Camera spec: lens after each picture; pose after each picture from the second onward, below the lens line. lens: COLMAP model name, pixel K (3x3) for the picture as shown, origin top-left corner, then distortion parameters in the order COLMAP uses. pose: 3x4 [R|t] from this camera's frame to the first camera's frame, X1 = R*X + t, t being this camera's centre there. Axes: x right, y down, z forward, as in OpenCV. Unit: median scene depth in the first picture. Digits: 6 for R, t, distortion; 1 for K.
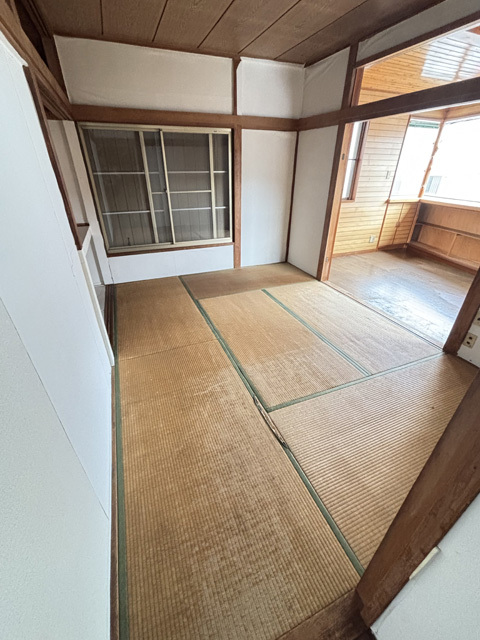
lens RADIAL K [[270.4, 0, 239.9], [0, 270.4, 322.0], [0, 0, 1]] dist [0.002734, 0.000216]
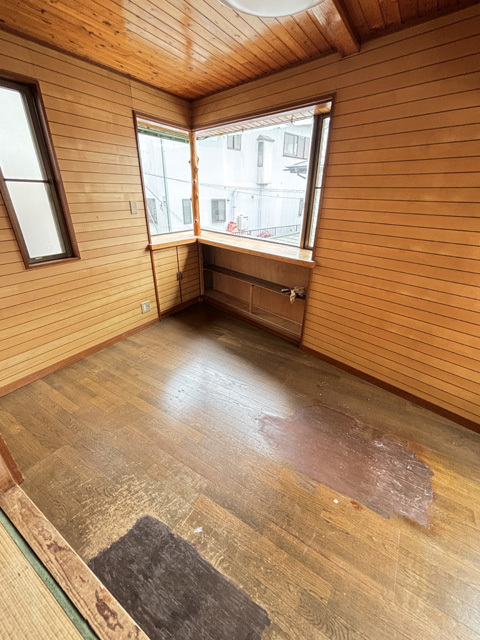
lens RADIAL K [[270.4, 0, 240.6], [0, 270.4, 321.8], [0, 0, 1]] dist [0.002734, 0.000216]
pose [[0.816158, -0.244248, 0.523668, 0.334256], [0.275934, 0.961005, 0.018176, -0.225369], [-0.507687, 0.129663, 0.851729, 0.368772]]
